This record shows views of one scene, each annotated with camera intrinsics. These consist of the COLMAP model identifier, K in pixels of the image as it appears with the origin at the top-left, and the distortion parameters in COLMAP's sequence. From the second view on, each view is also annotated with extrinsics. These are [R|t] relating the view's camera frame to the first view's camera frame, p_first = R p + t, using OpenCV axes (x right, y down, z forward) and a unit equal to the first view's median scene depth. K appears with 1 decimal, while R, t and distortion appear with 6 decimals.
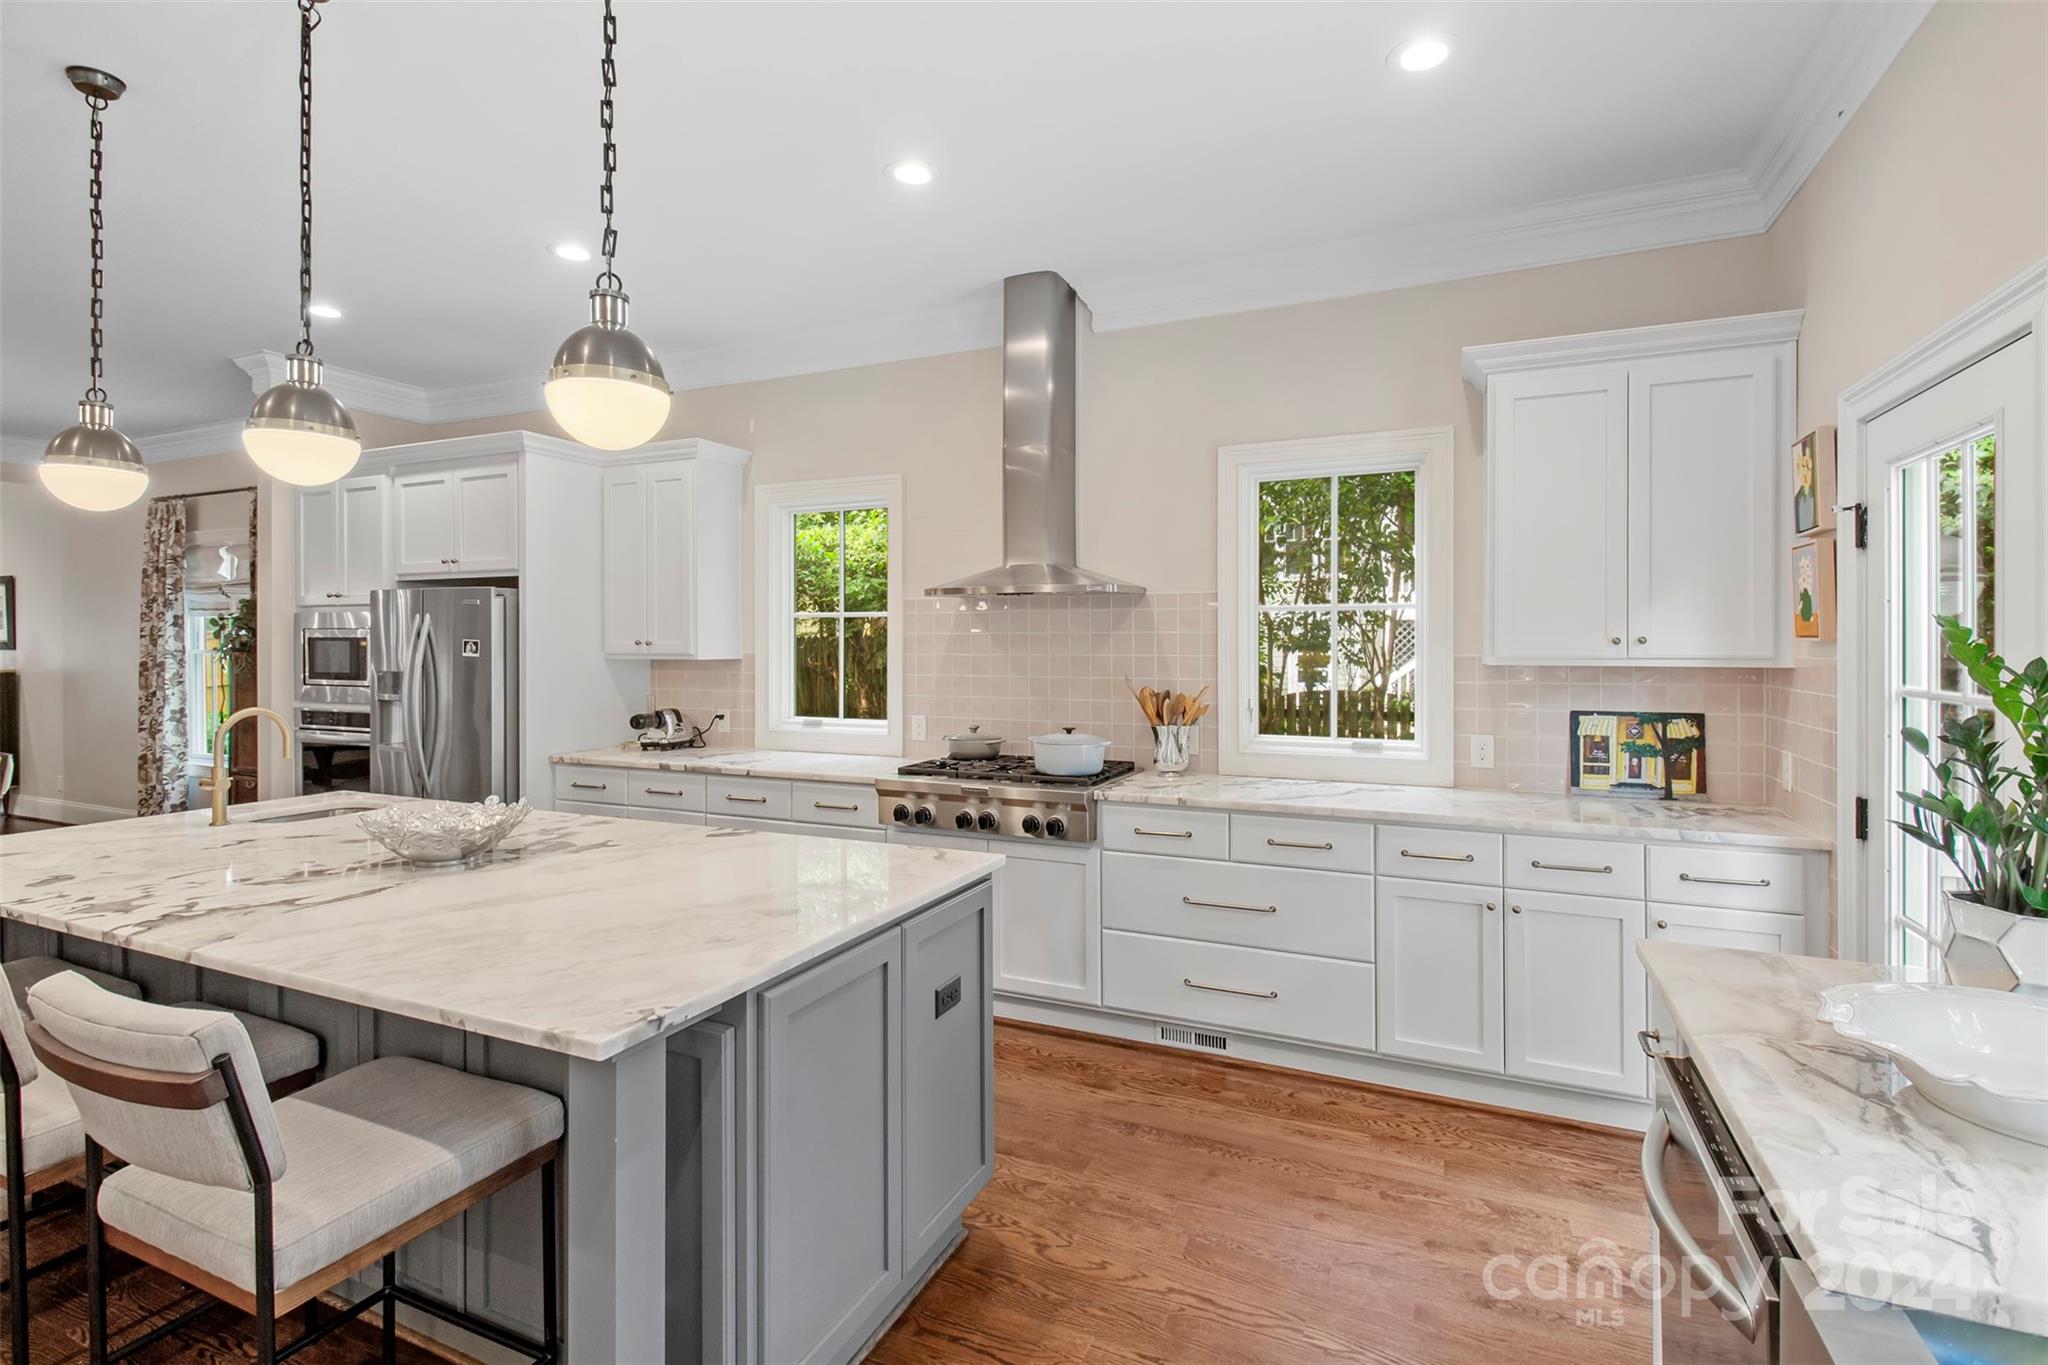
lens RADIAL K [[949.7, 0, 1043.5], [0, 949.7, 651.1], [0, 0, 1]] dist [0.013982, -0.012195]
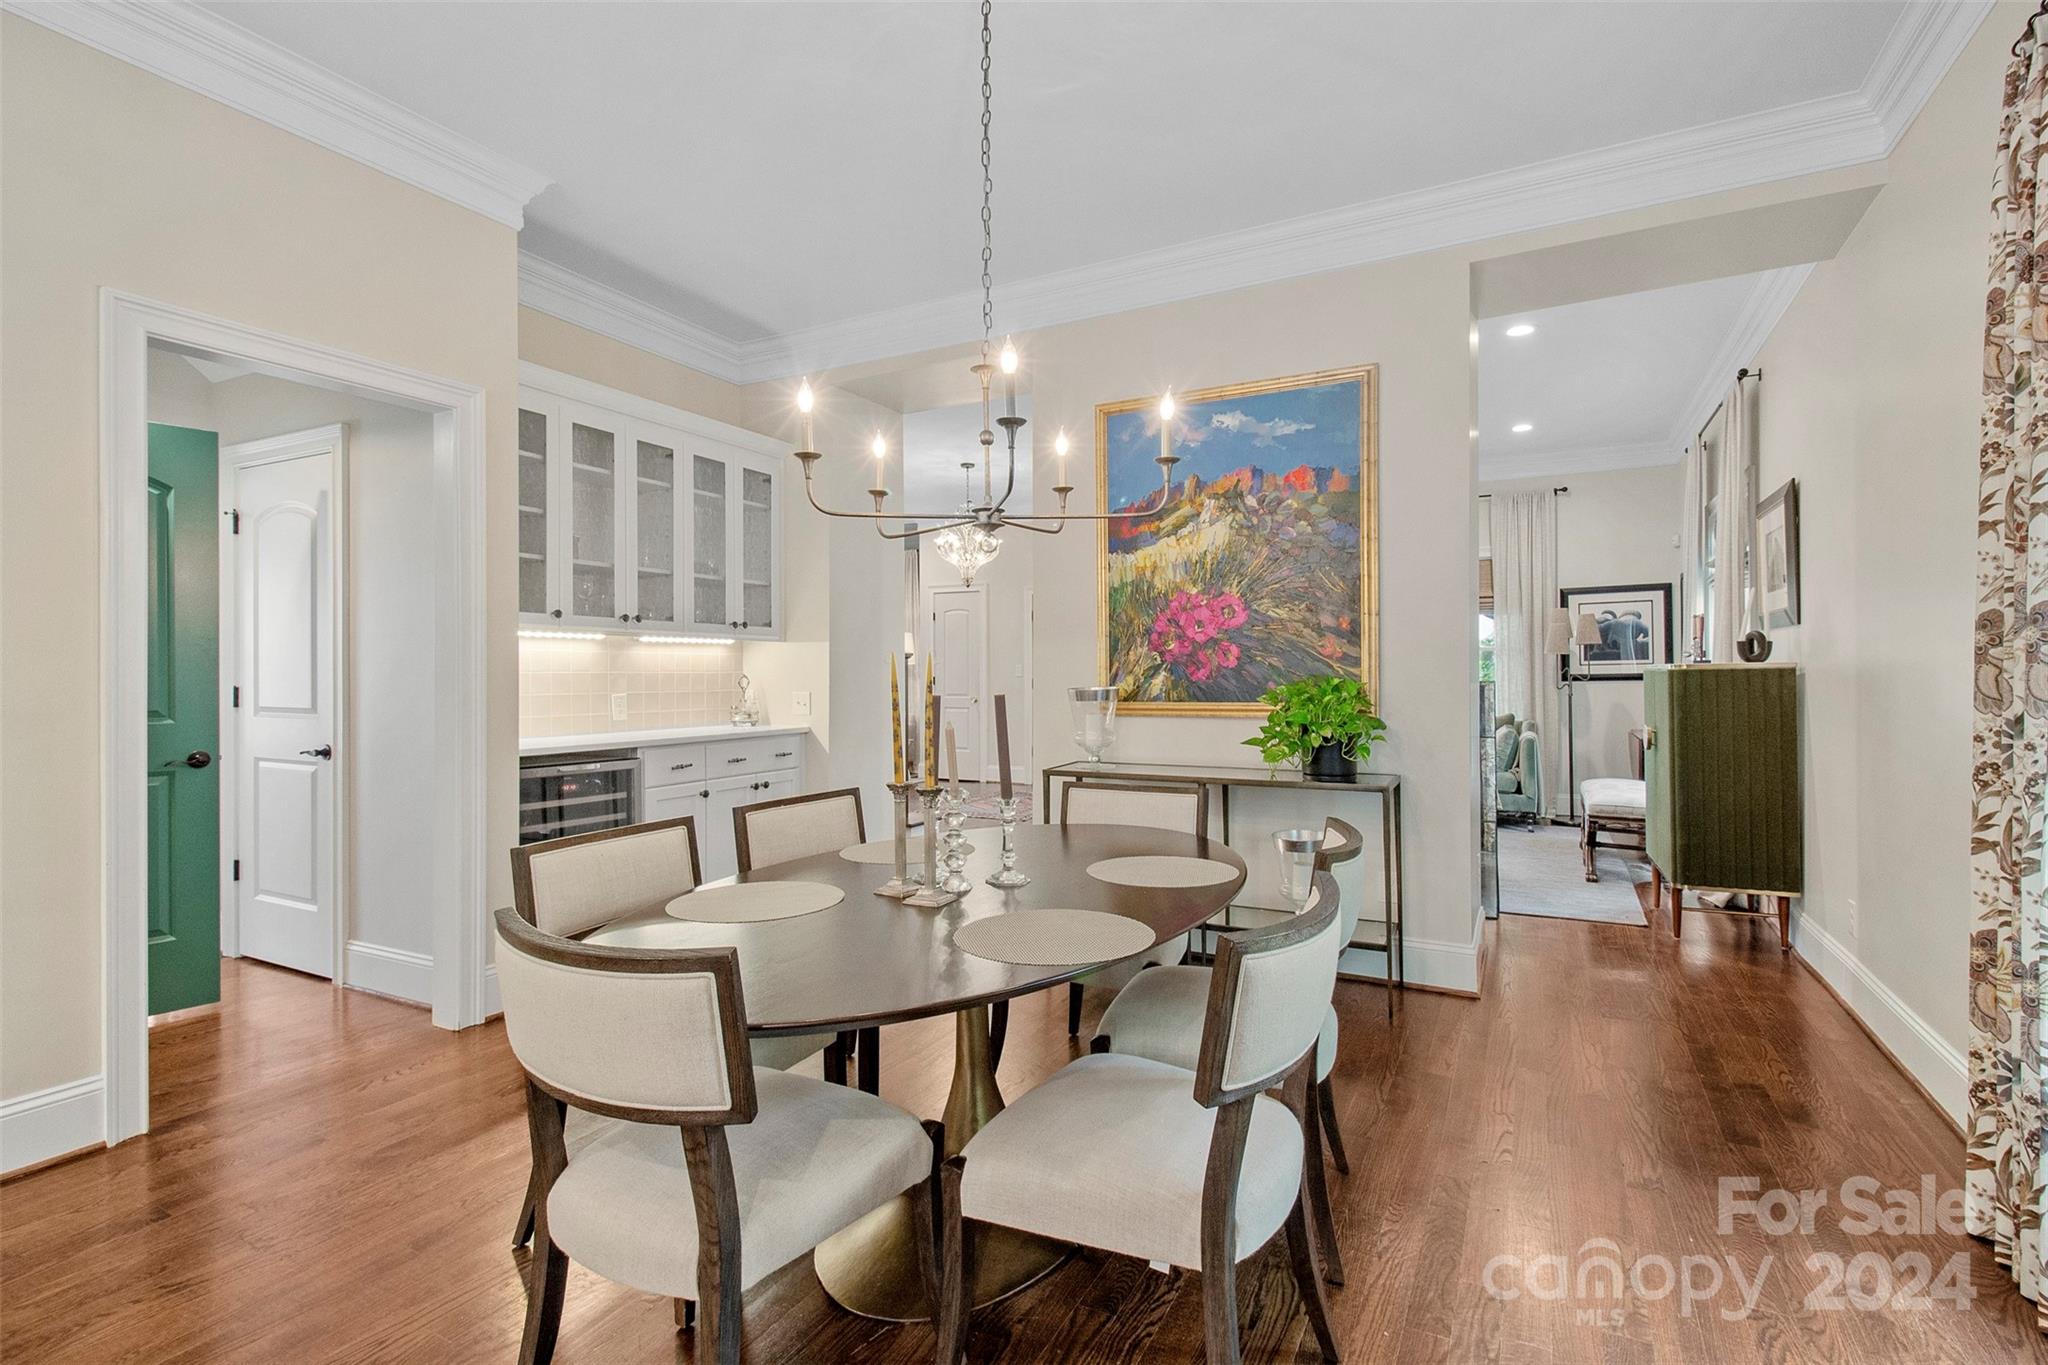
lens RADIAL K [[949.7, 0, 1047.2], [0, 949.7, 672.8], [0, 0, 1]] dist [0.013982, -0.012195]
pose [[-0.063953, 0.000306, -0.997953, -0.945878], [-0.003506, 0.999994, 0.000532, 0.045164], [0.997947, 0.003532, -0.063951, 1.086528]]
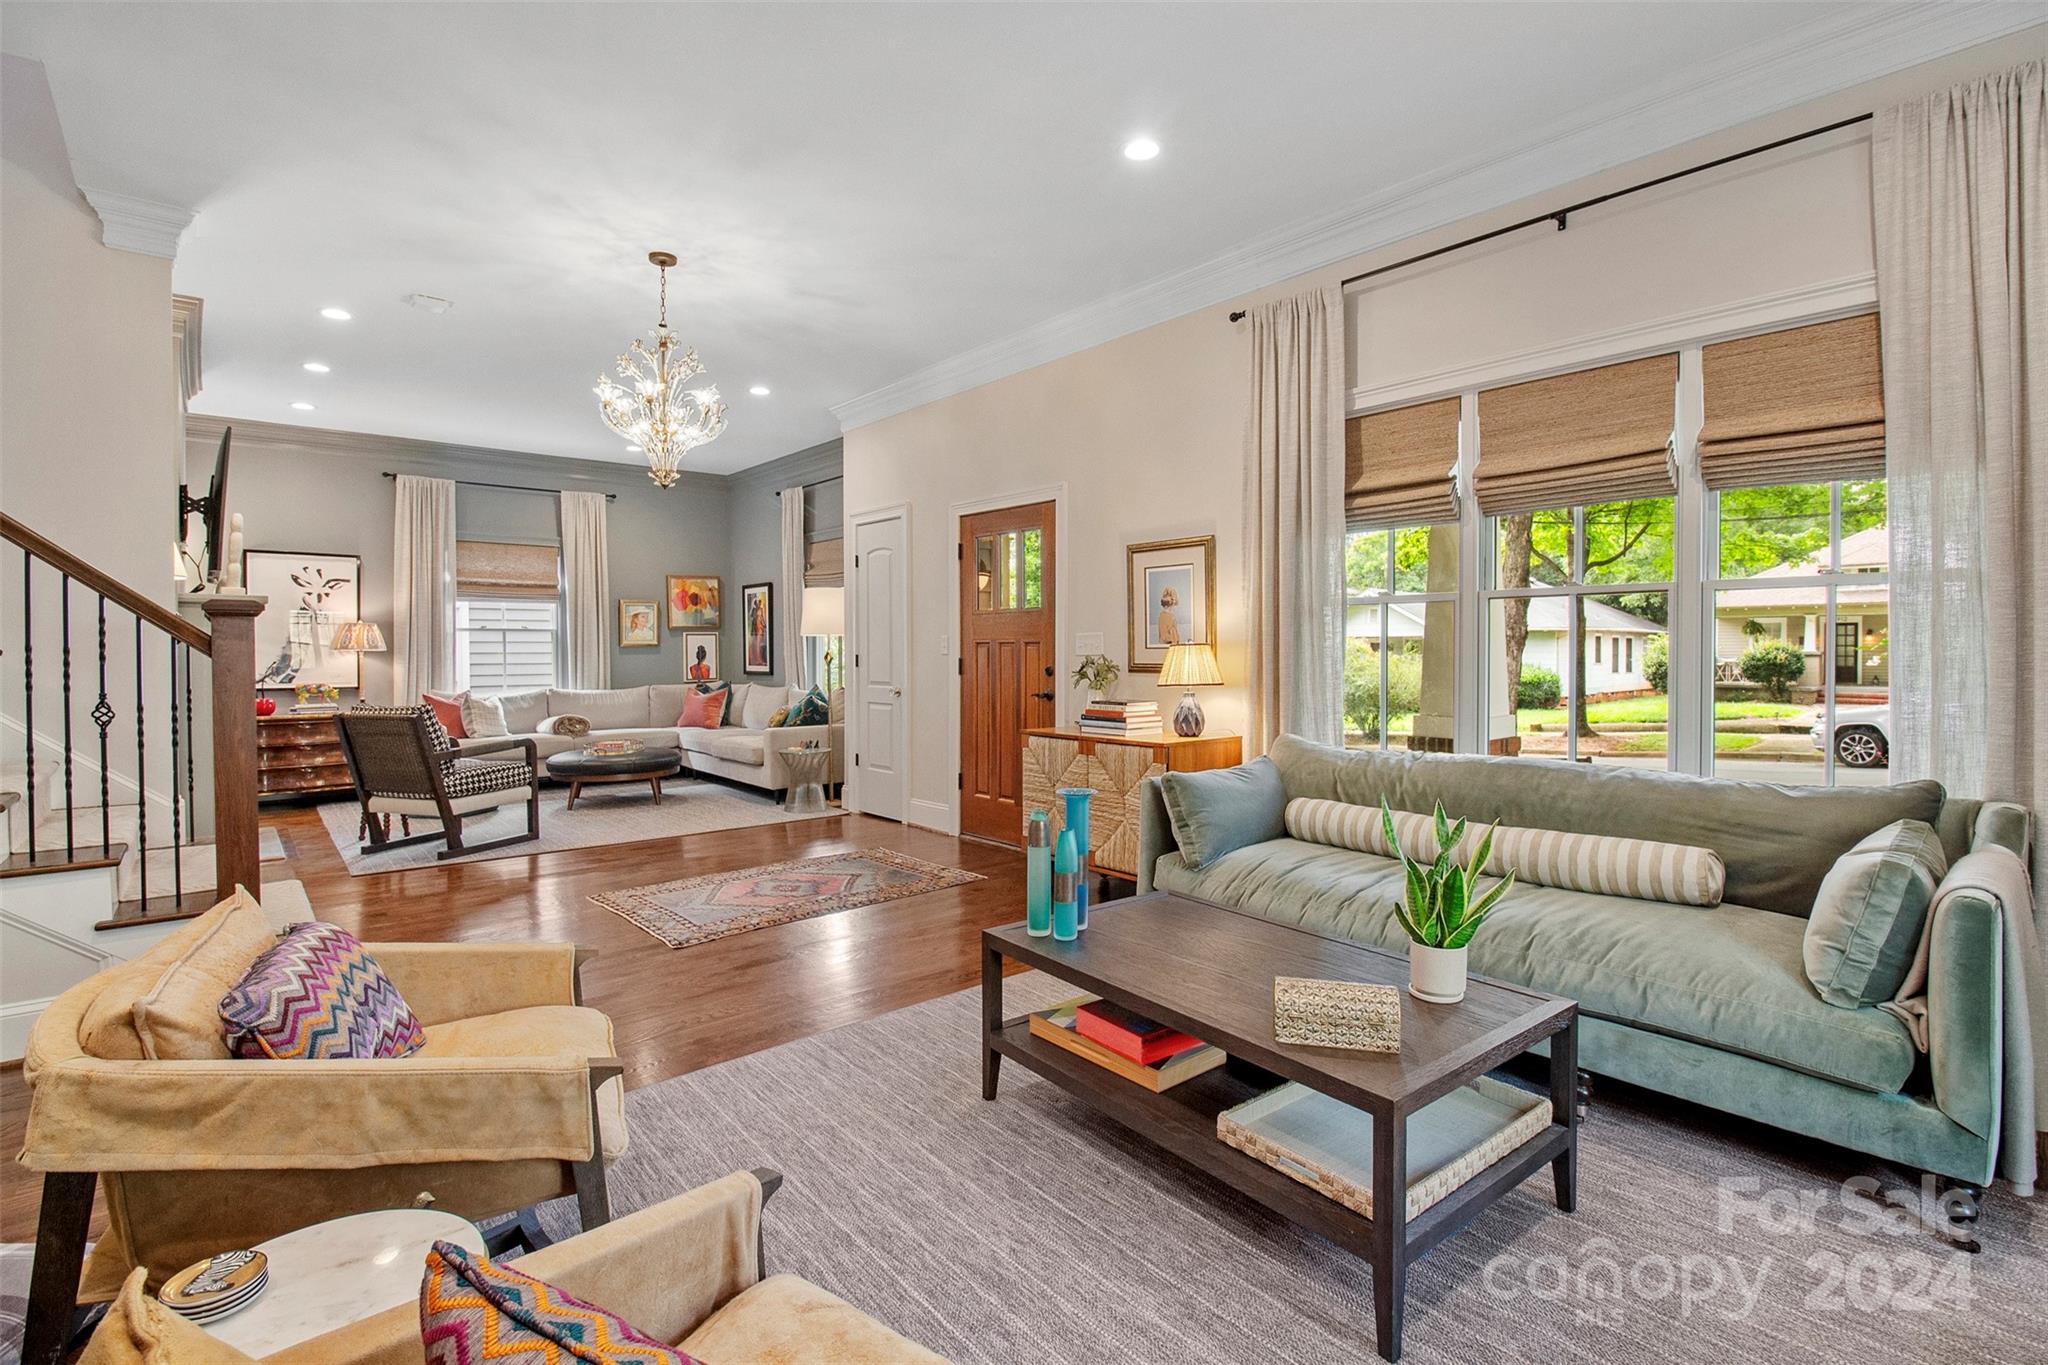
lens RADIAL K [[949.7, 0, 1044.1], [0, 949.7, 662.7], [0, 0, 1]] dist [0.013982, -0.012195]
pose [[-0.418054, 0.011421, -0.908350, -1.976964], [-0.007031, 0.999850, 0.015808, 0.044808], [0.908395, 0.012995, -0.417912, 1.563176]]
